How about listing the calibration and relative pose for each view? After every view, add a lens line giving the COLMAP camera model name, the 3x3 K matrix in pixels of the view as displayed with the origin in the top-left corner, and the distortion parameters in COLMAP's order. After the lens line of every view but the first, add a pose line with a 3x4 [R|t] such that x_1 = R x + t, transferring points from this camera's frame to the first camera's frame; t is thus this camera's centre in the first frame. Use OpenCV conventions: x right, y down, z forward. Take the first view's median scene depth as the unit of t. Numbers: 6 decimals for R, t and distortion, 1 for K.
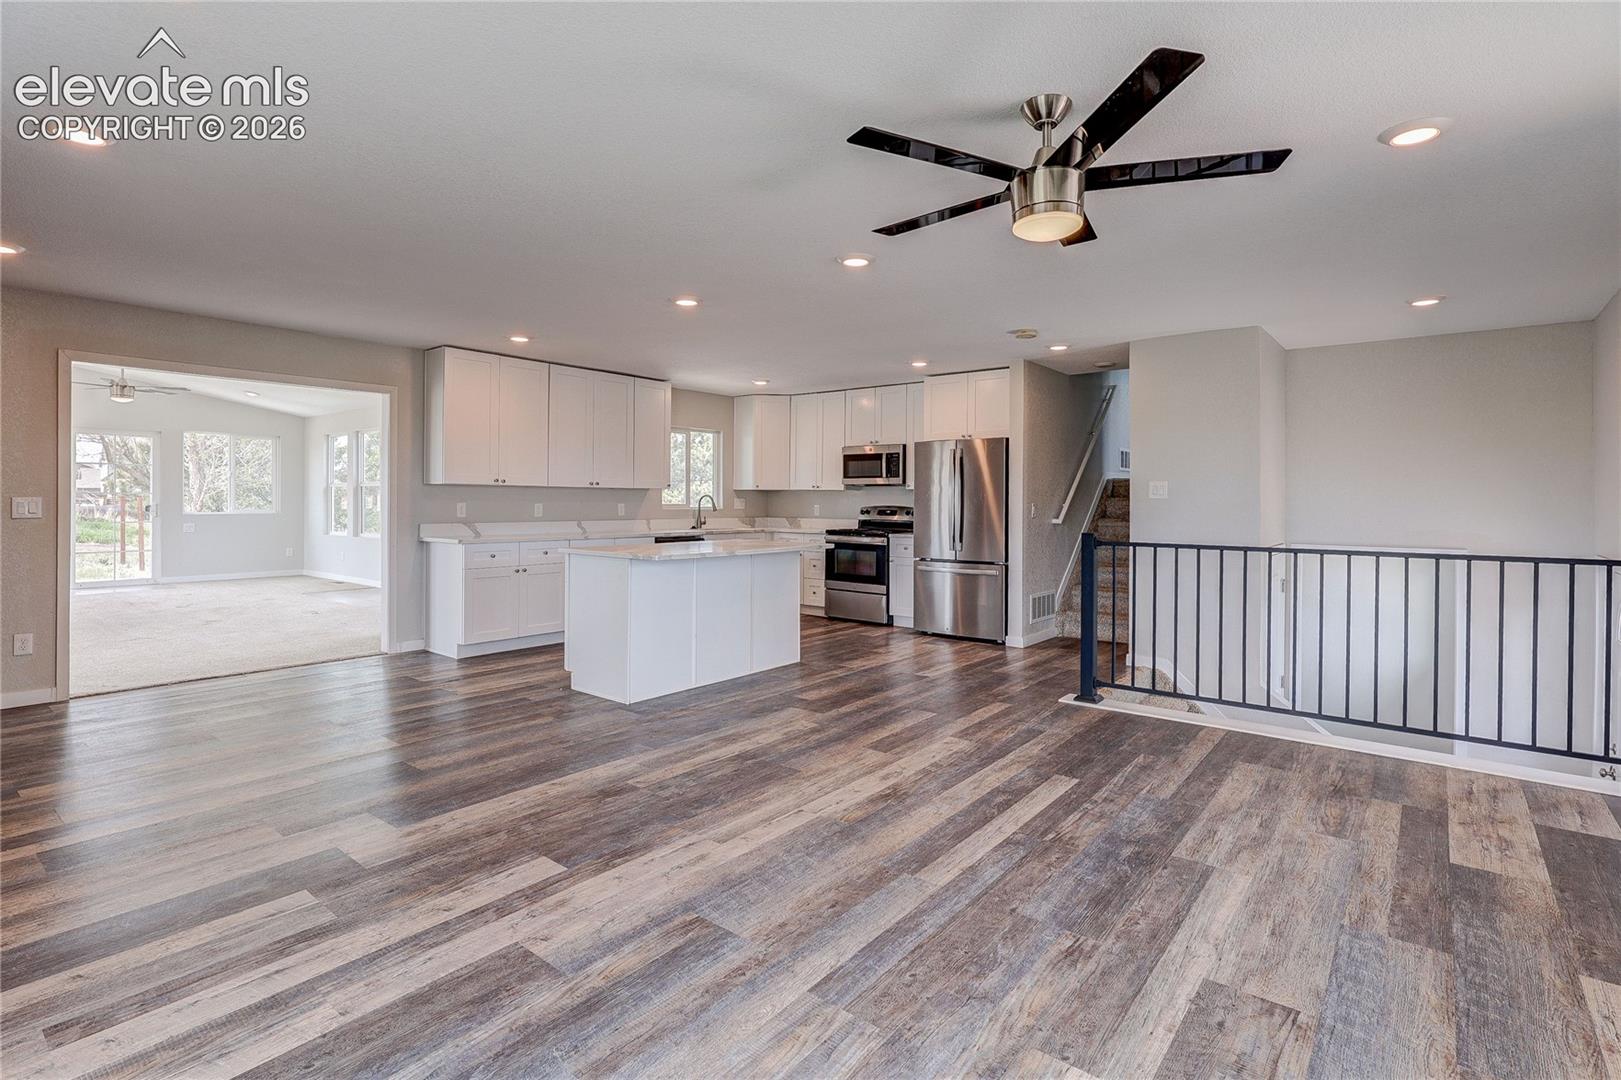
lens RADIAL K [[779.4, 0, 812.0], [0, 779.4, 509.8], [0, 0, 1]] dist [-0.001611, 0.000643]
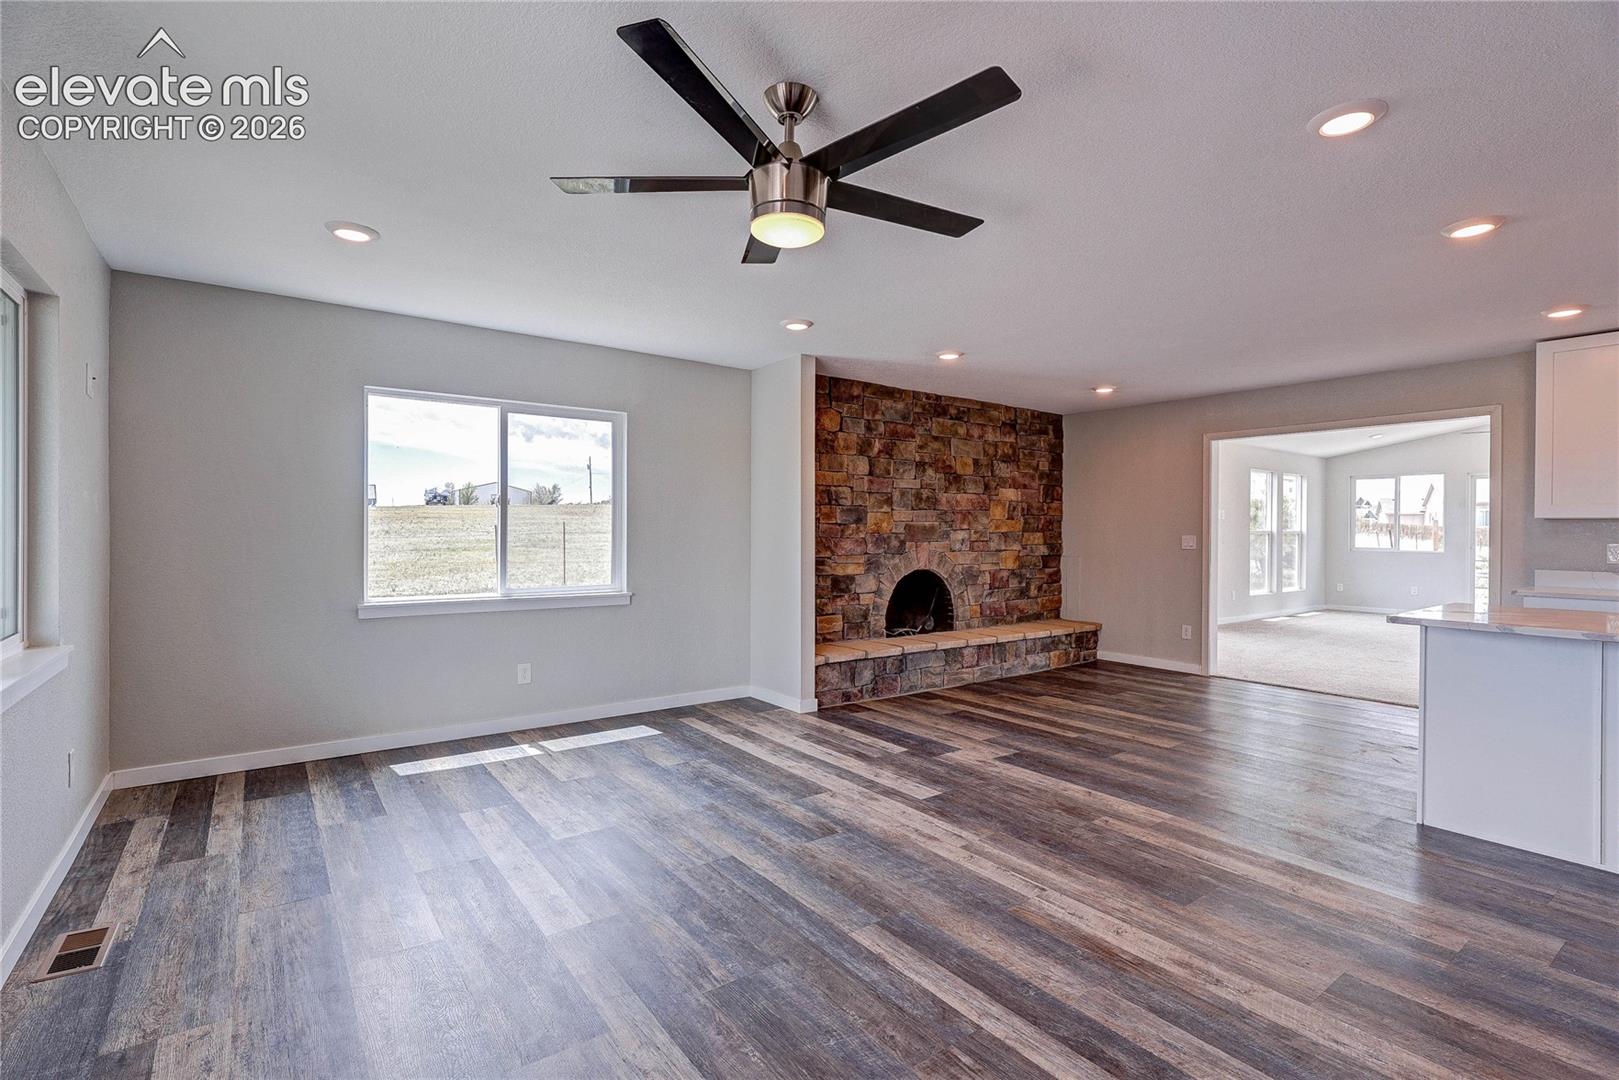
lens RADIAL K [[749.7, 0, 808.3], [0, 749.7, 531.1], [0, 0, 1]] dist [-0.003689, -0.000504]
pose [[-0.255919, -0.007865, -0.966666, 0.463994], [-0.017870, 0.999835, -0.003404, -0.005653], [0.966533, 0.016403, -0.256017, 0.506964]]
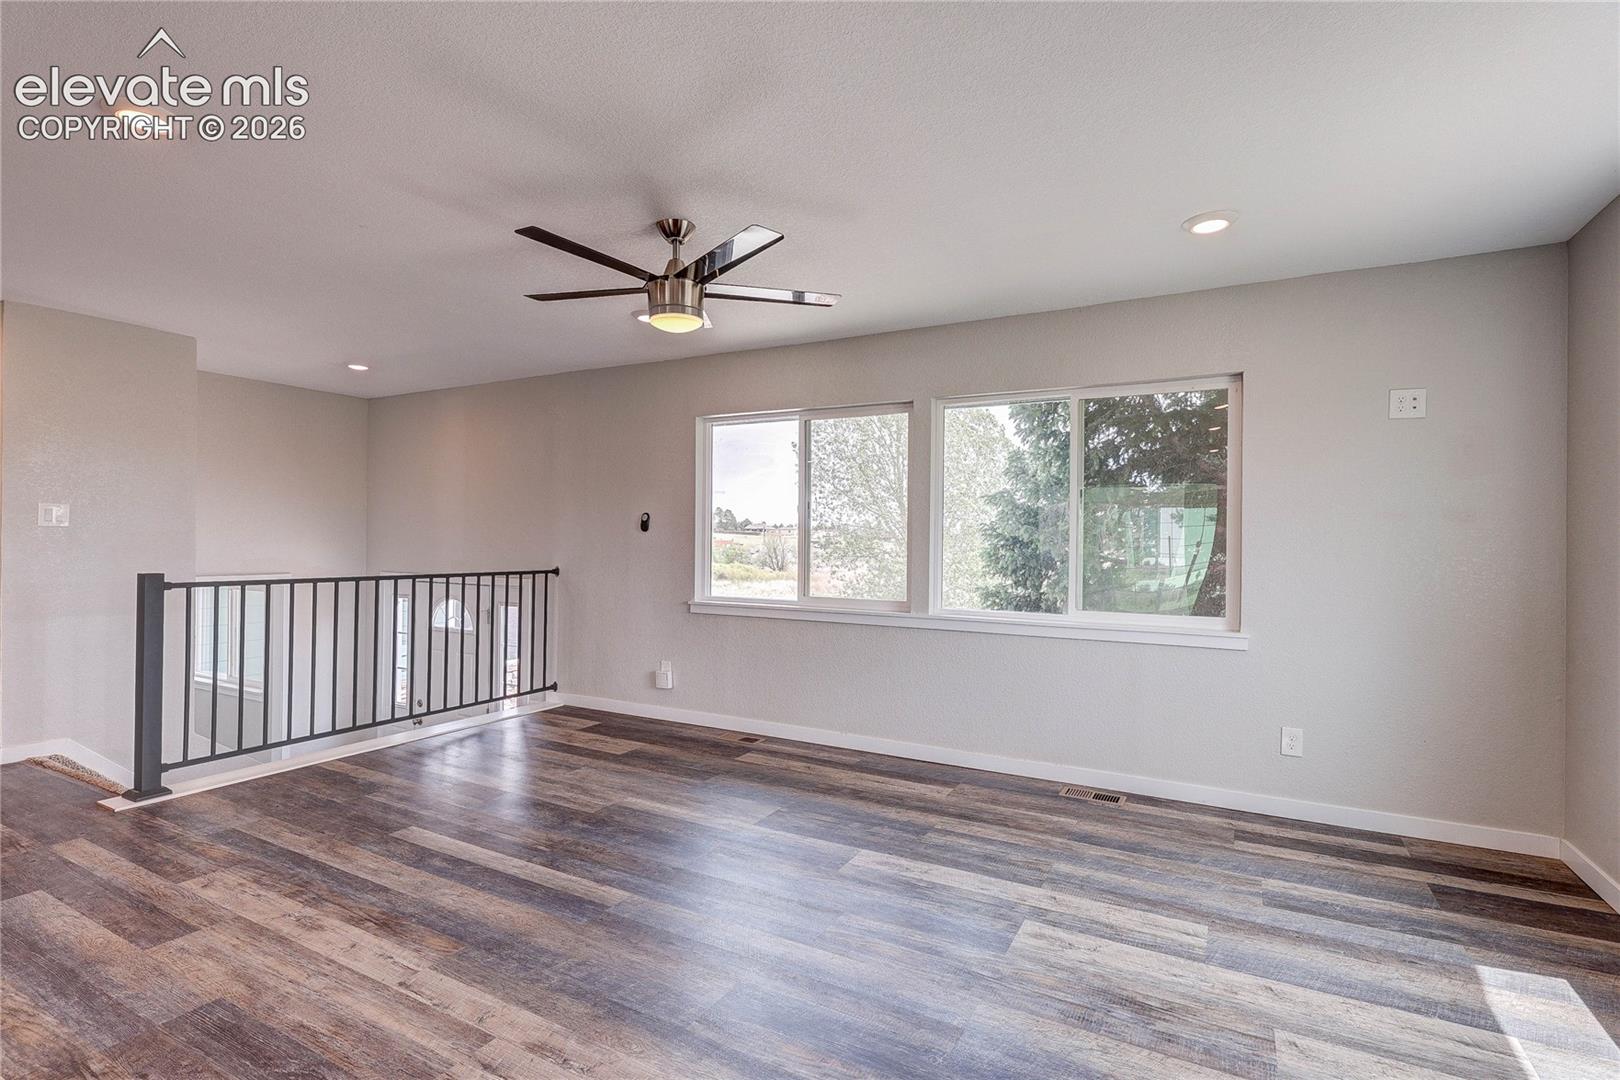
lens RADIAL K [[768.4, 0, 810.8], [0, 768.4, 547.9], [0, 0, 1]] dist [-0.002736, -0.000253]
pose [[-0.173584, -0.015790, 0.984692, -0.395644], [-0.002047, 0.999875, 0.015673, -0.007222], [-0.984817, 0.000705, -0.173595, 0.403822]]
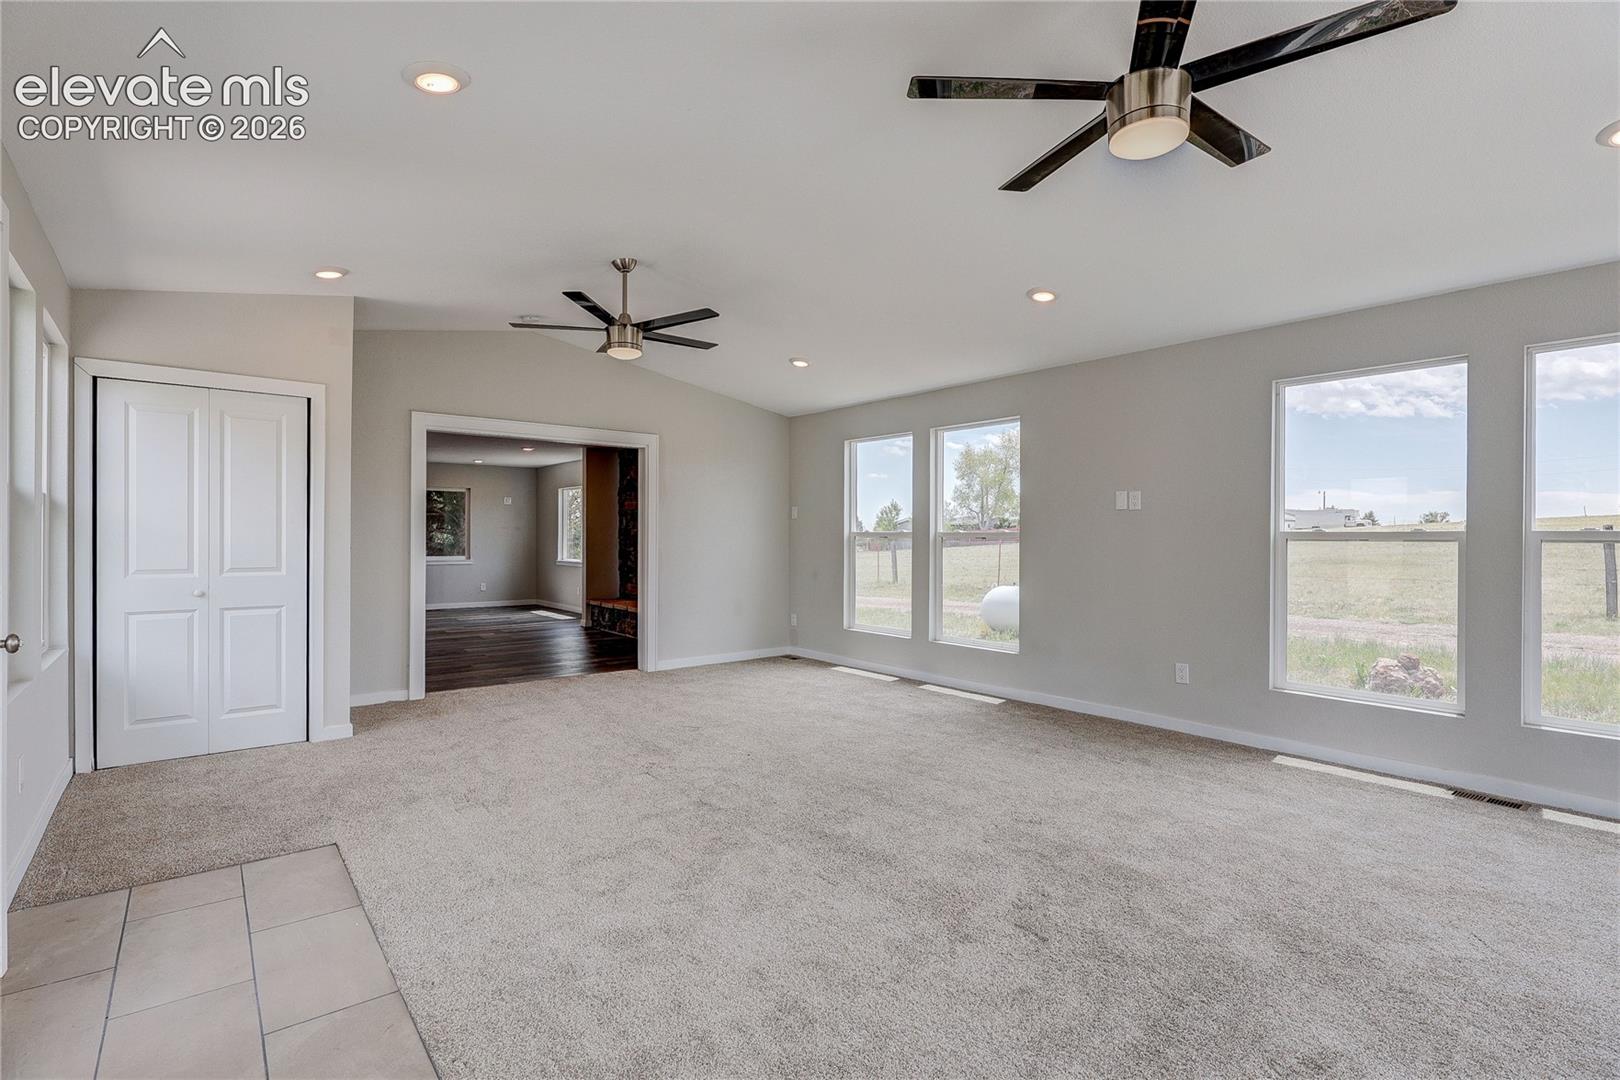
lens RADIAL K [[766.8, 0, 811.8], [0, 766.8, 549.8], [0, 0, 1]] dist [-0.001459, 0.000167]
pose [[-0.977250, -0.020275, 0.211118, -1.290731], [-0.016070, 0.999637, 0.021612, -0.022859], [-0.211479, 0.017727, -0.977222, 1.927142]]
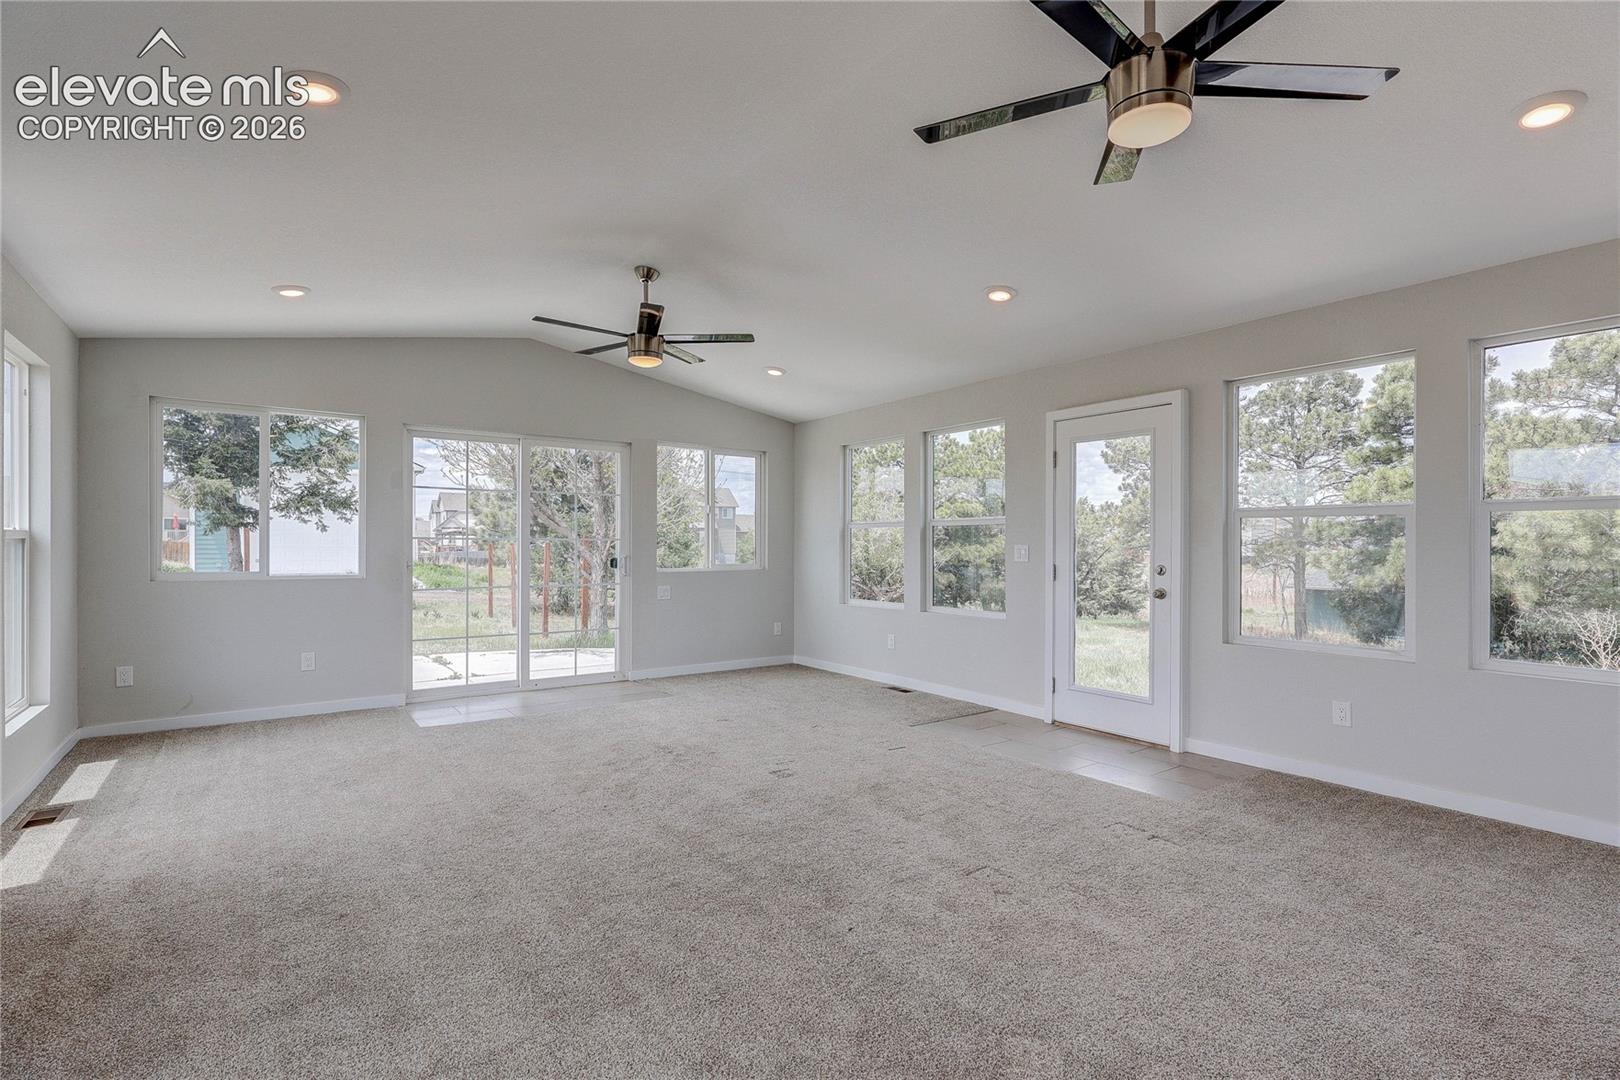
lens RADIAL K [[752.7, 0, 806.3], [0, 752.7, 546.5], [0, 0, 1]] dist [-0.002720, 0.000006]
pose [[0.963888, -0.001489, -0.266304, -0.990444], [-0.001976, 0.999917, -0.012742, -0.014795], [0.266301, 0.012808, 0.963805, 0.813349]]
